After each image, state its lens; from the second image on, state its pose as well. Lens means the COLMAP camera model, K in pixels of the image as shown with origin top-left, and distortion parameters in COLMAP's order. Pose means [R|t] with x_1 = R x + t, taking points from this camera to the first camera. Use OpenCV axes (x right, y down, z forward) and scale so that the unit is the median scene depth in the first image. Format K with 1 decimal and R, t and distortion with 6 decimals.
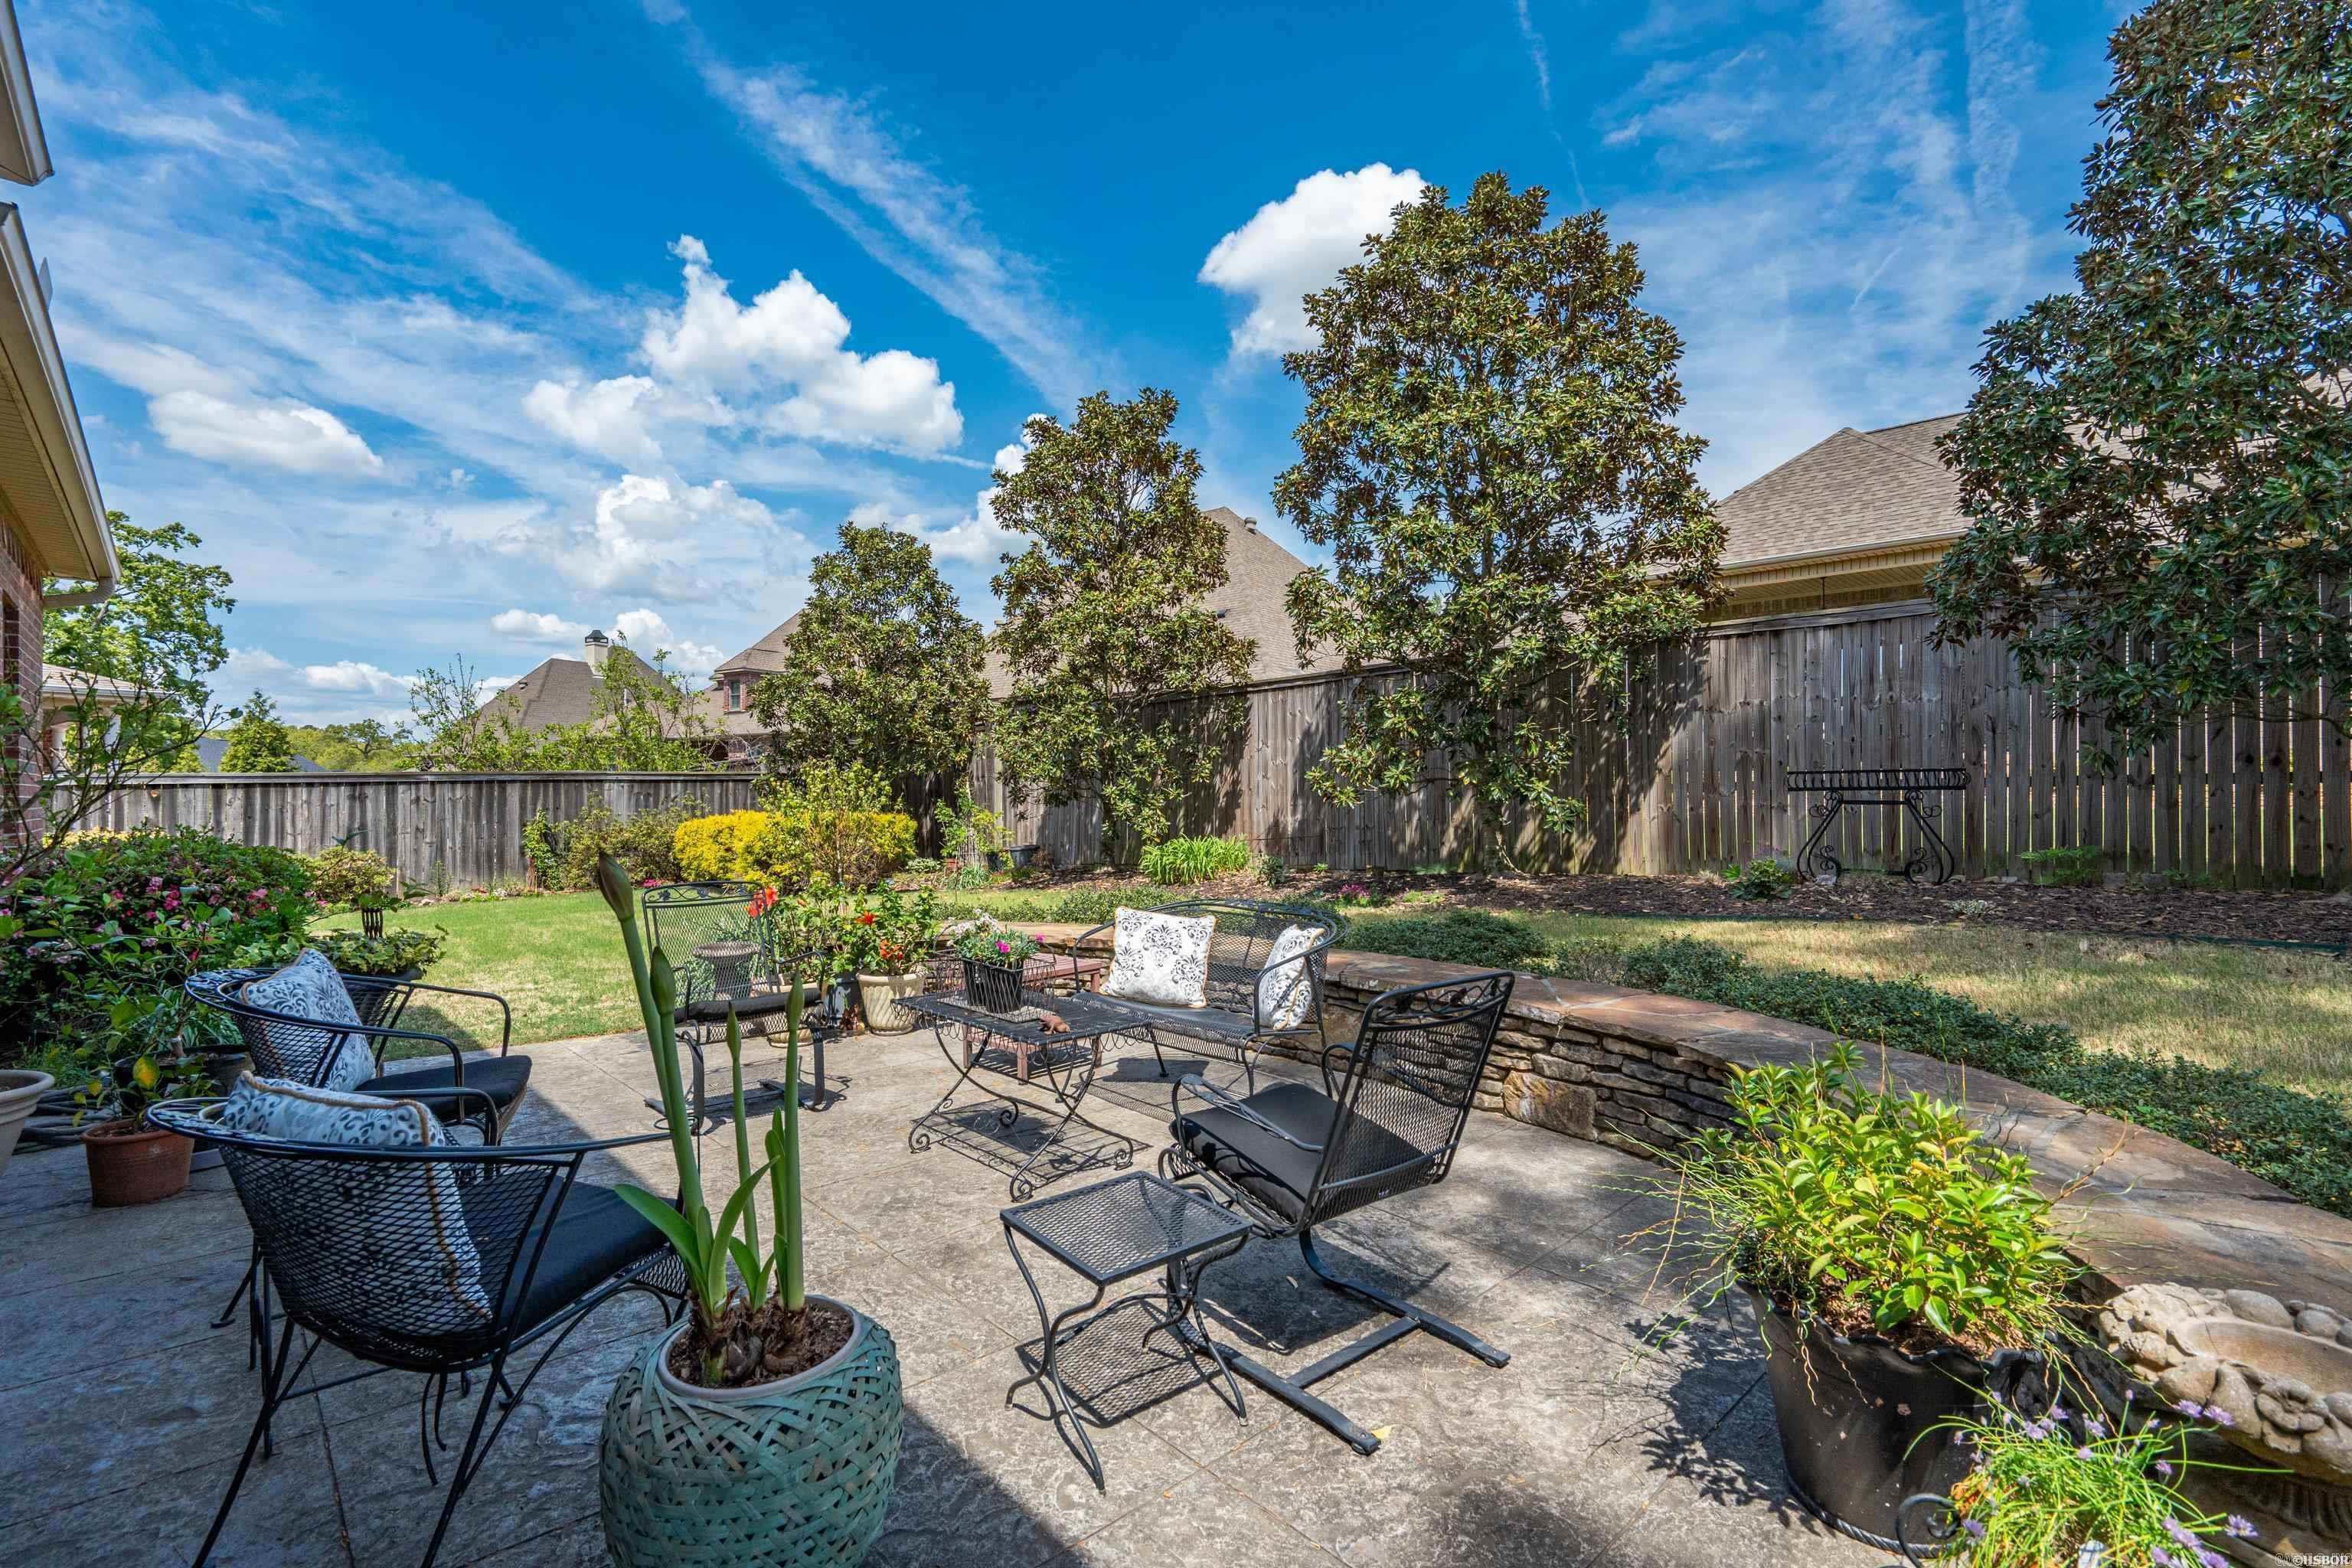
lens RADIAL K [[1083.0, 0, 1176.6], [0, 1083.0, 789.8], [0, 0, 1]] dist [0.000143, -0.000433]
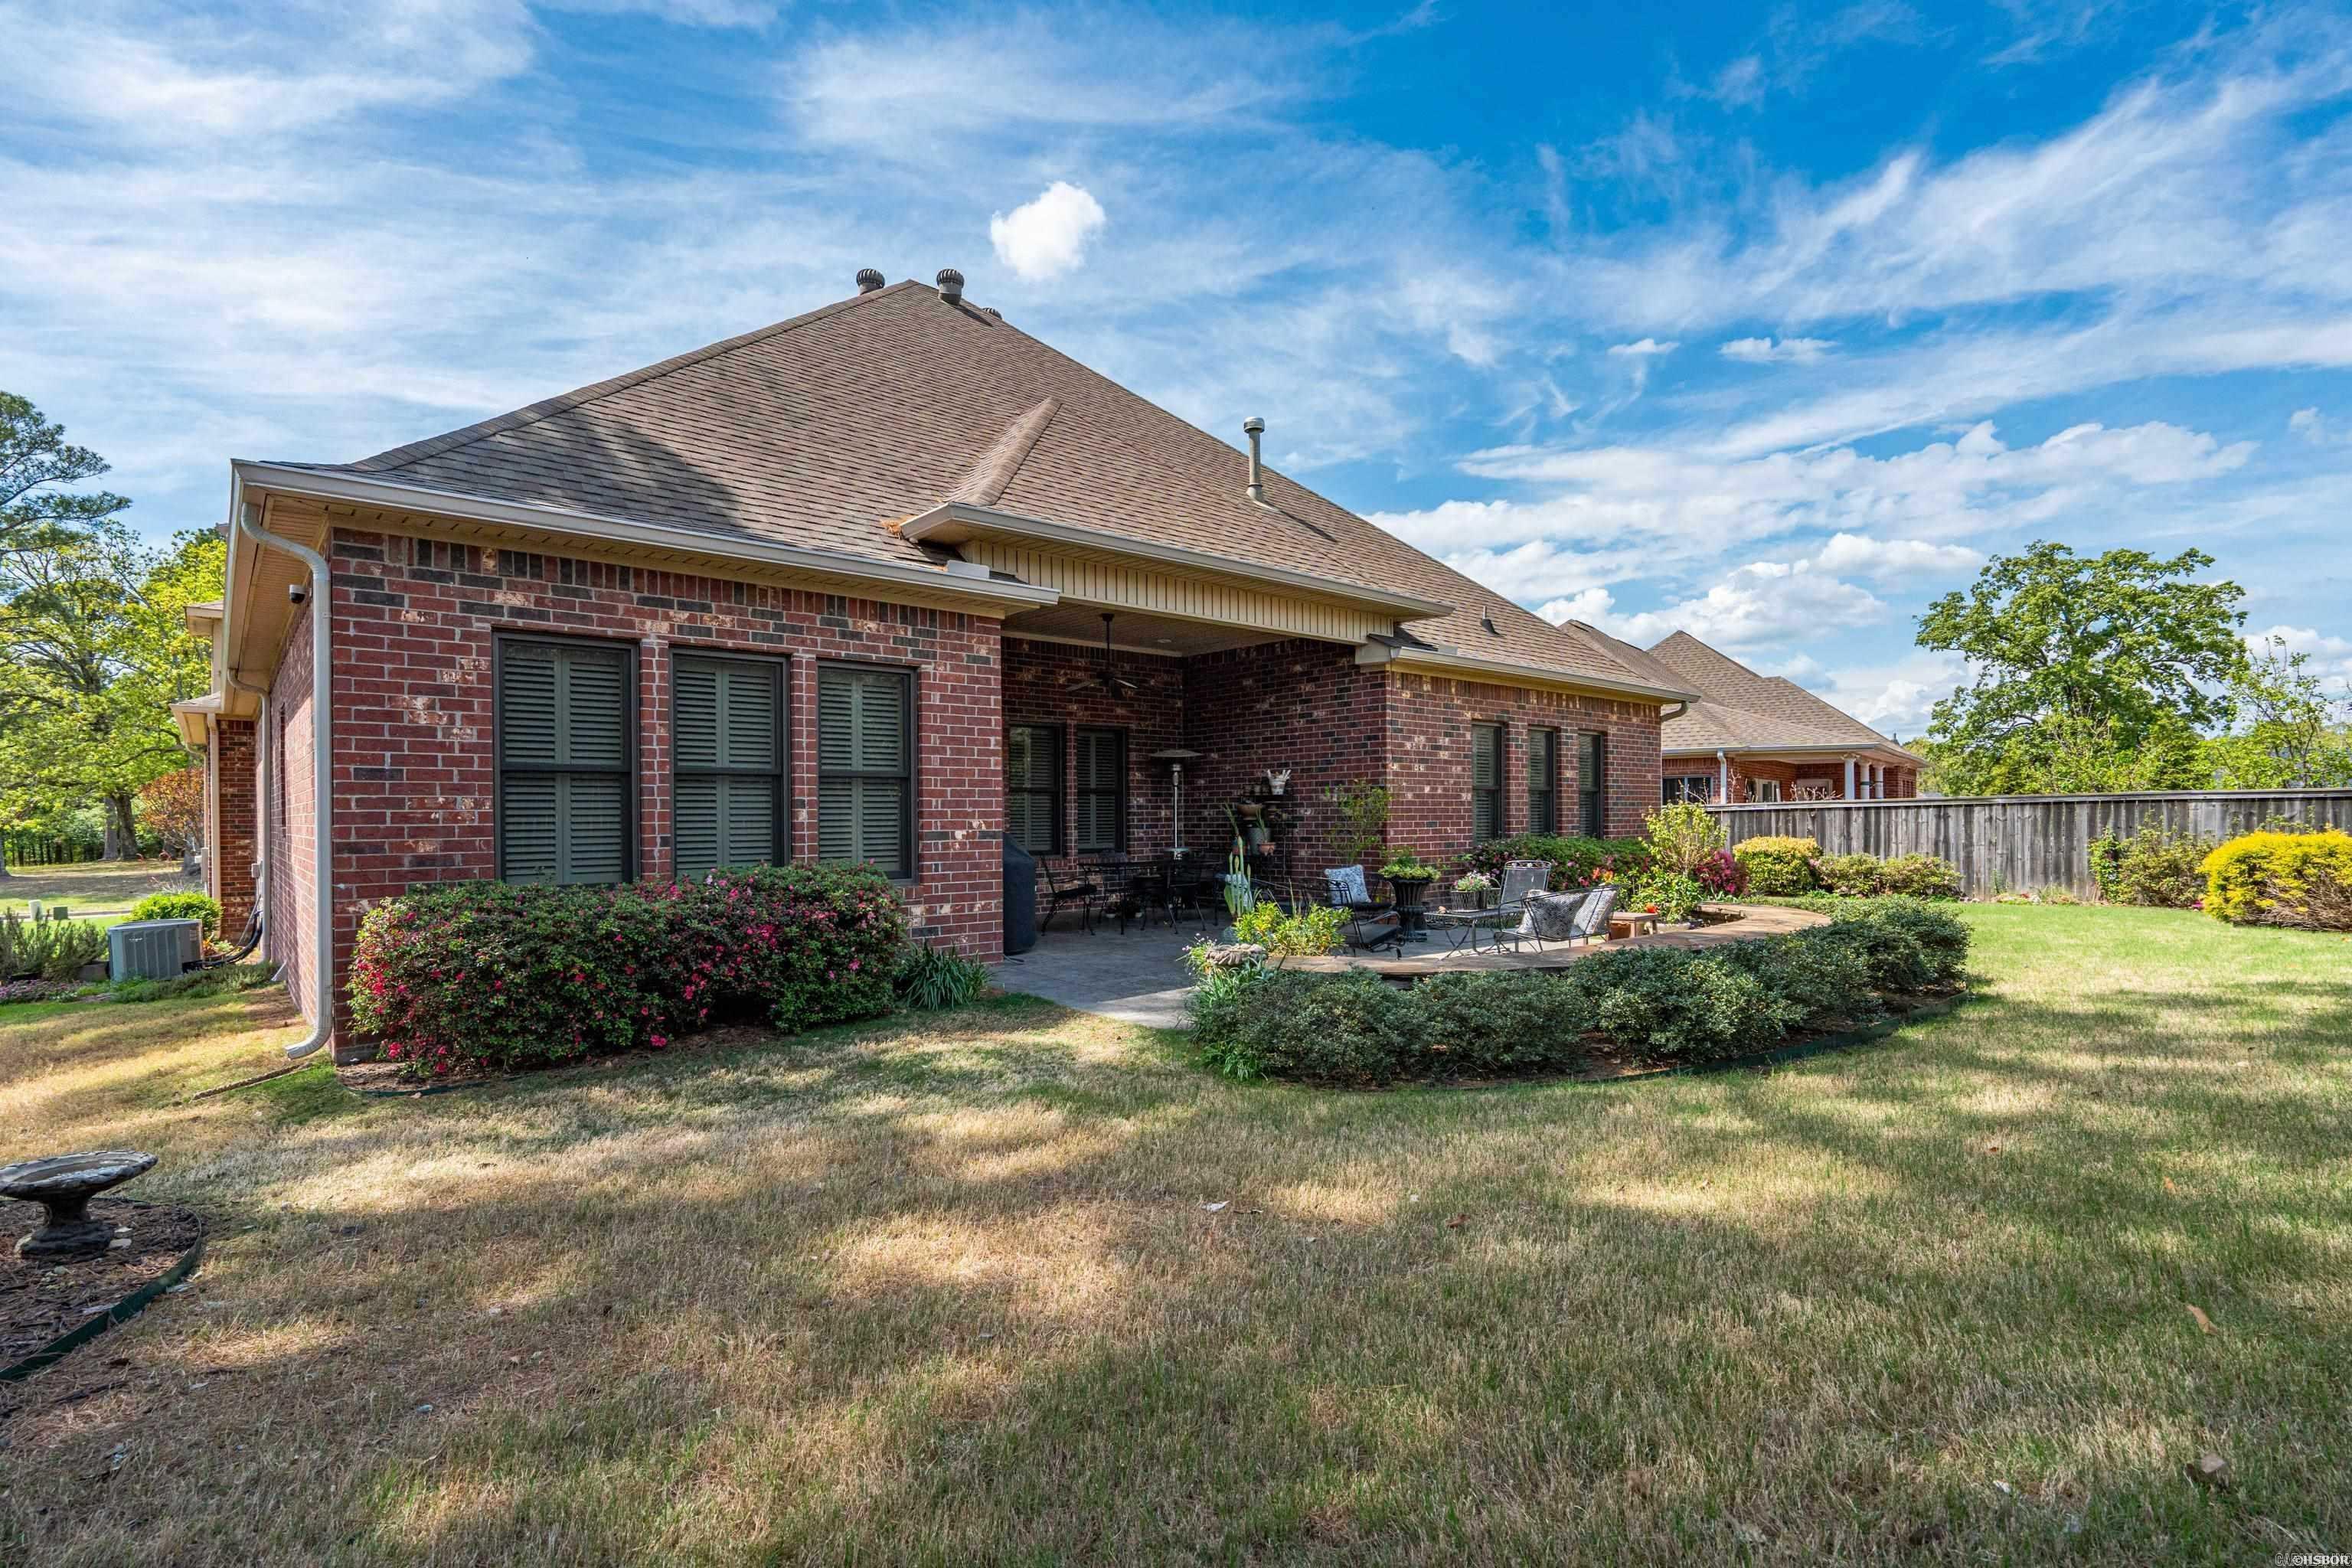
lens RADIAL K [[1083.0, 0, 1182.3], [0, 1083.0, 797.8], [0, 0, 1]] dist [0.000143, -0.000433]
pose [[0.016044, -0.015271, -0.999755, 0.665119], [0.010247, 0.999833, -0.015108, -0.006507], [0.999819, -0.010002, 0.016197, 0.072333]]
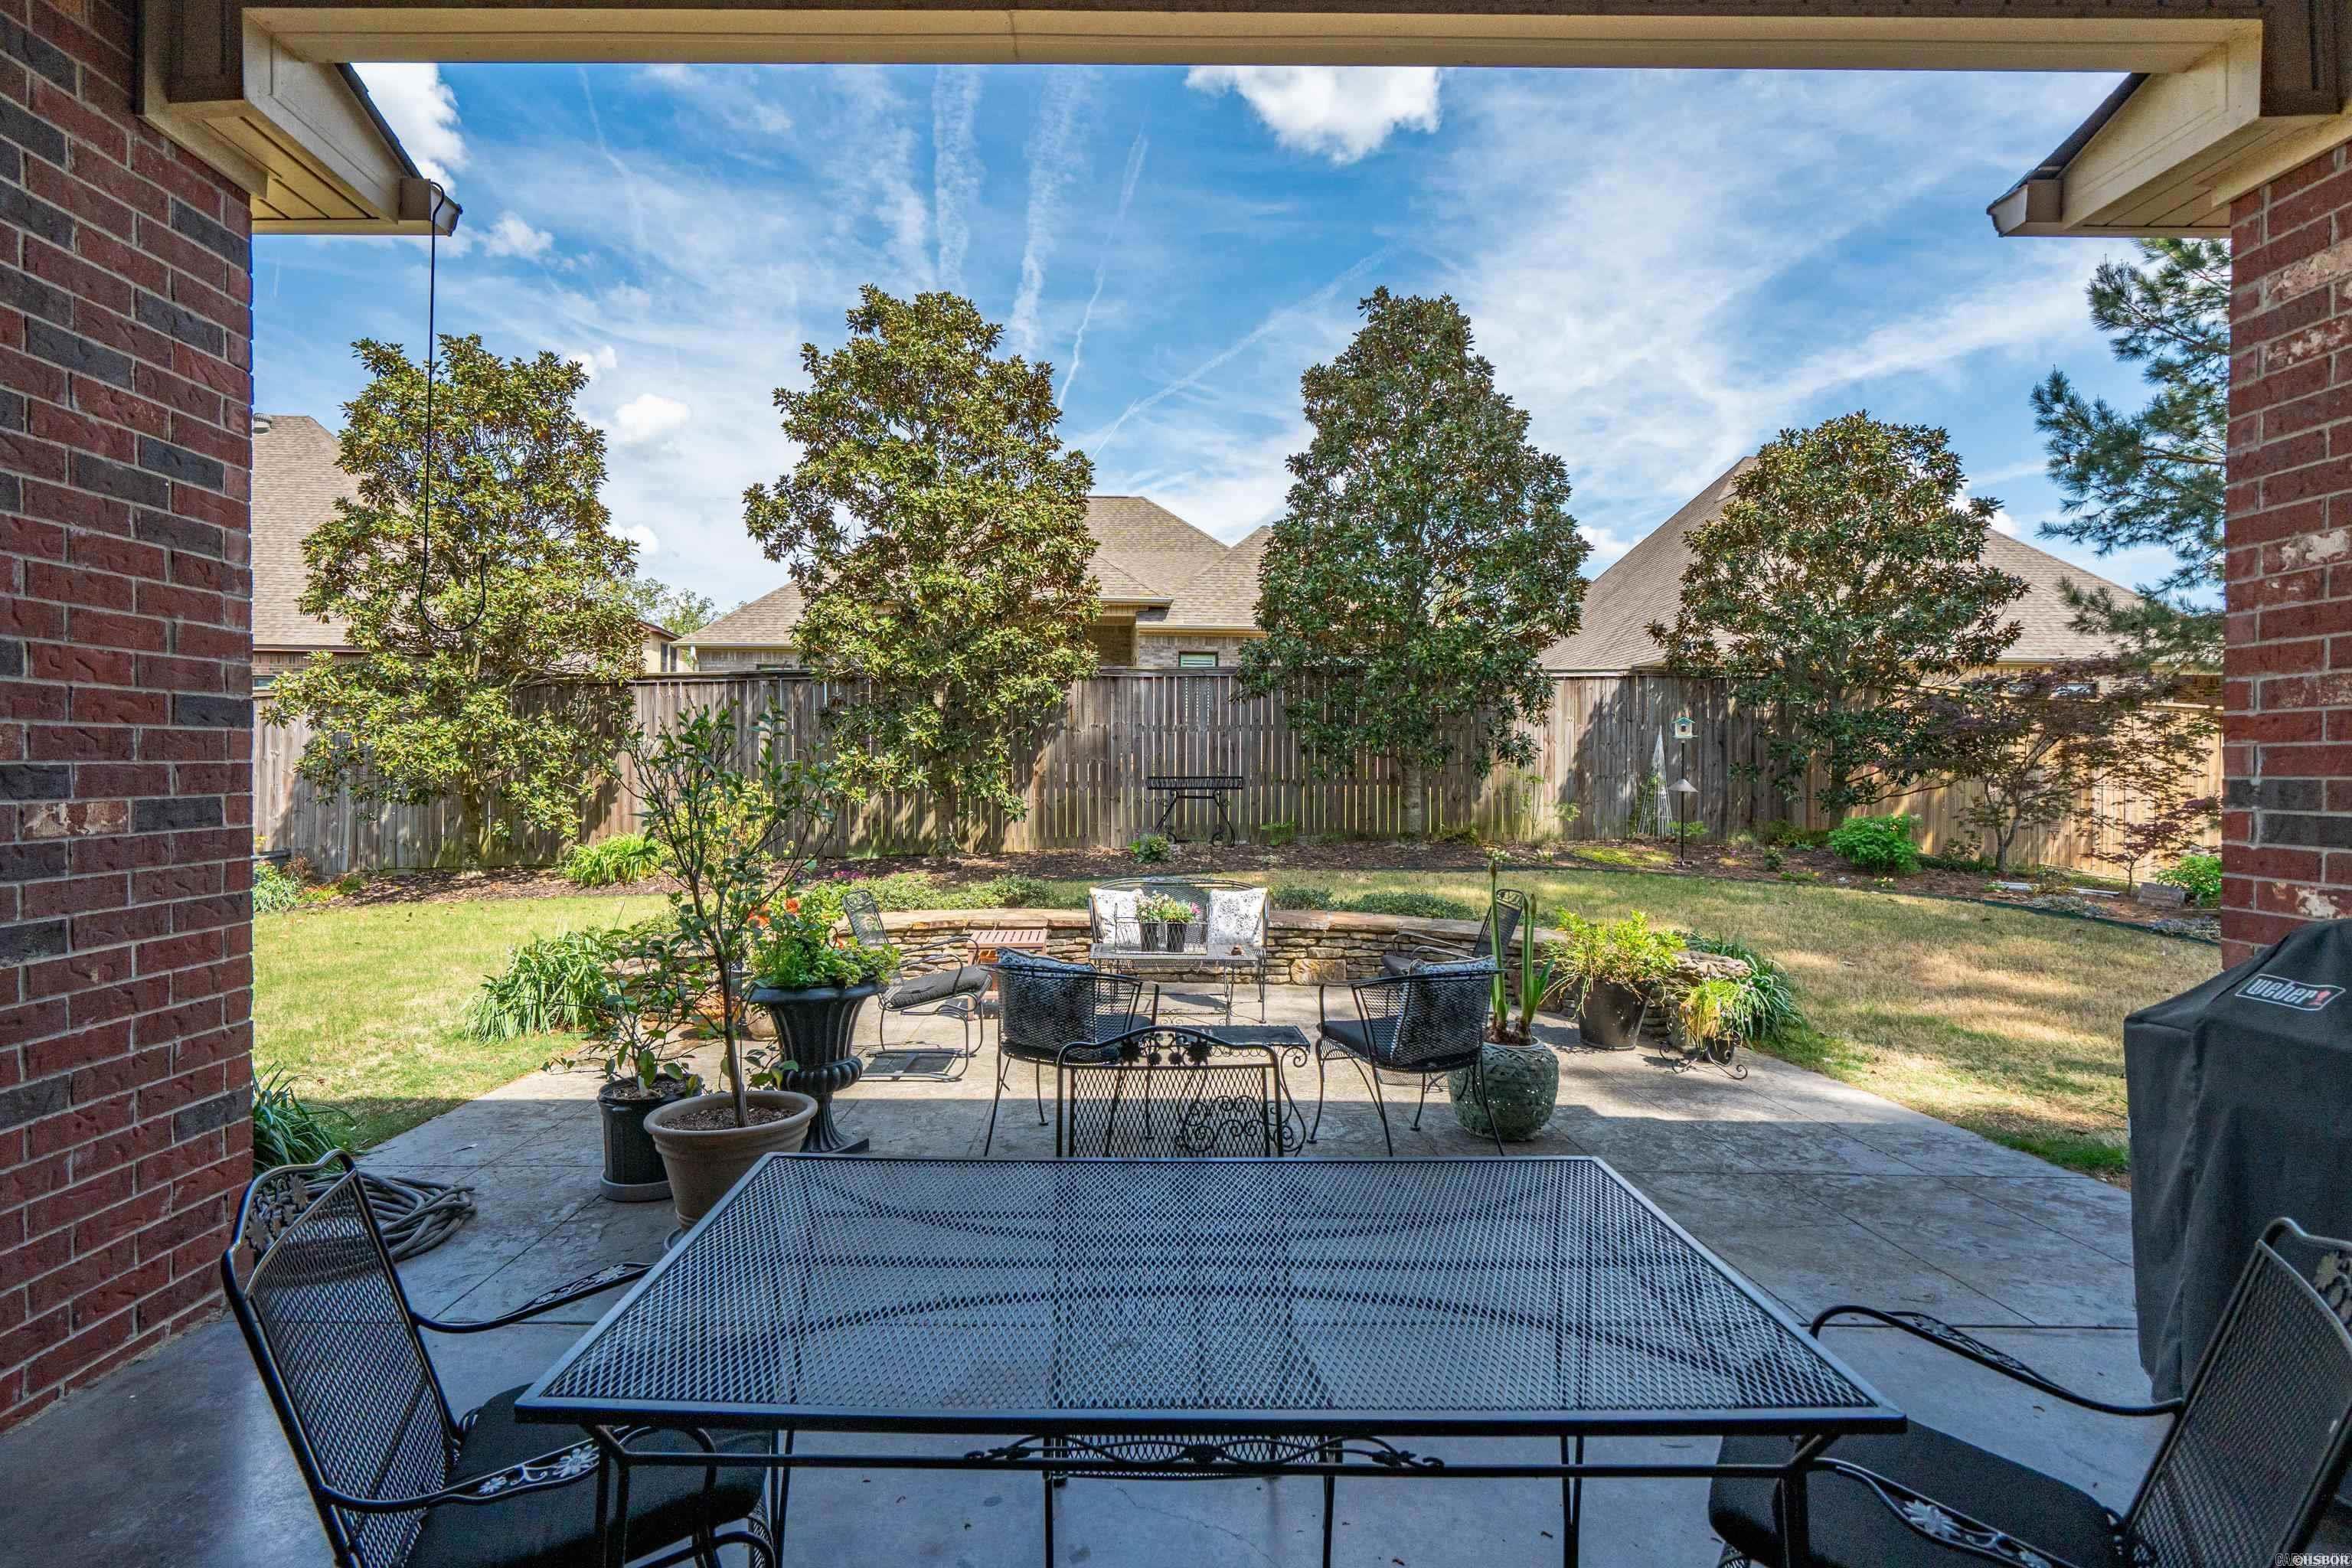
lens RADIAL K [[1083.0, 0, 1165.2], [0, 1083.0, 782.2], [0, 0, 1]] dist [0.000143, -0.000433]
pose [[0.671114, -0.001403, 0.741352, -0.383098], [-0.007699, 0.999931, 0.008862, -0.016718], [-0.741314, -0.011655, 0.671057, -0.016579]]
